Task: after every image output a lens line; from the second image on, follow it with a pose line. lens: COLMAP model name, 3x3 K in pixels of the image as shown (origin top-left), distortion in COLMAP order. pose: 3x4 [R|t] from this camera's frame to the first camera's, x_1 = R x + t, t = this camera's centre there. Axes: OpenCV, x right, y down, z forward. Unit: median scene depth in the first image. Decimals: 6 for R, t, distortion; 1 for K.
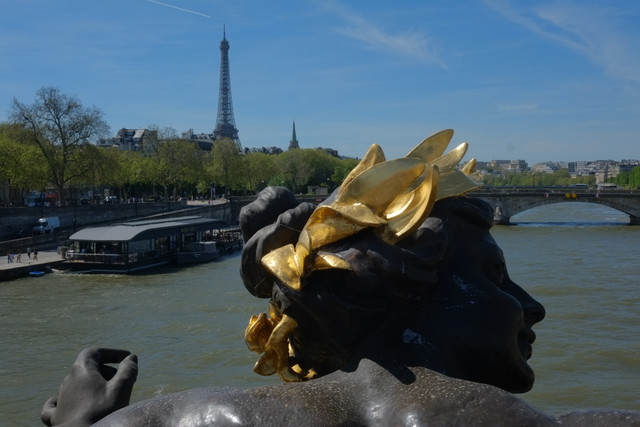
lens RADIAL K [[767.5, 0, 320.0], [0, 767.5, 213.5], [0, 0, 1]] dist [-0.035162, -0.008826]
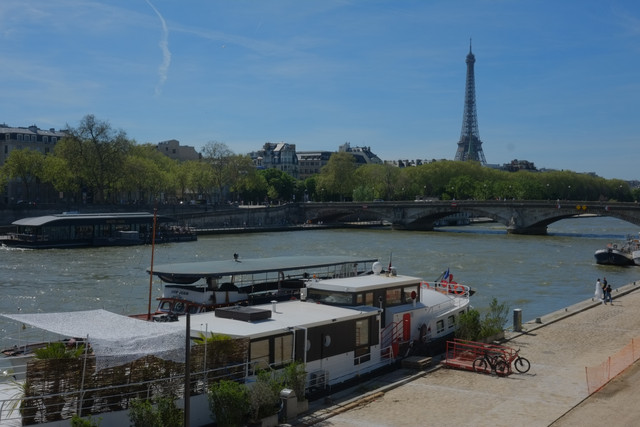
lens RADIAL K [[756.4, 0, 320.0], [0, 756.4, 213.5], [0, 0, 1]] dist [-0.031399, -0.003314]
pose [[0.936546, 0.026412, -0.349548, 2.118756], [-0.031149, 0.999483, -0.007936, 0.020867], [0.349158, 0.018321, 0.936885, -0.397586]]
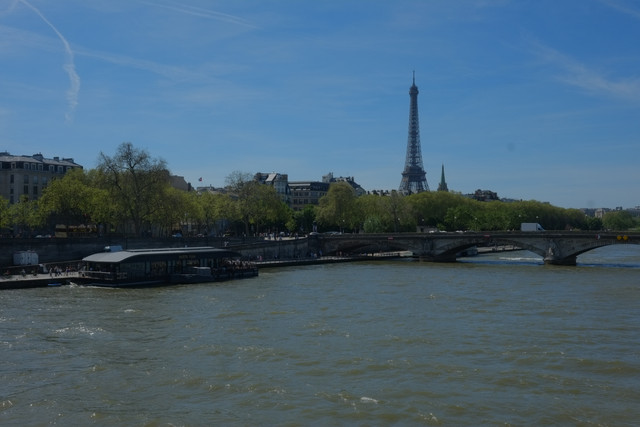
lens RADIAL K [[756.4, 0, 320.0], [0, 756.4, 213.5], [0, 0, 1]] dist [-0.031399, -0.003314]
pose [[0.964134, 0.009586, -0.265244, 1.230161], [-0.023666, 0.998472, -0.049940, 0.023724], [0.264360, 0.054427, 0.962887, -0.463254]]
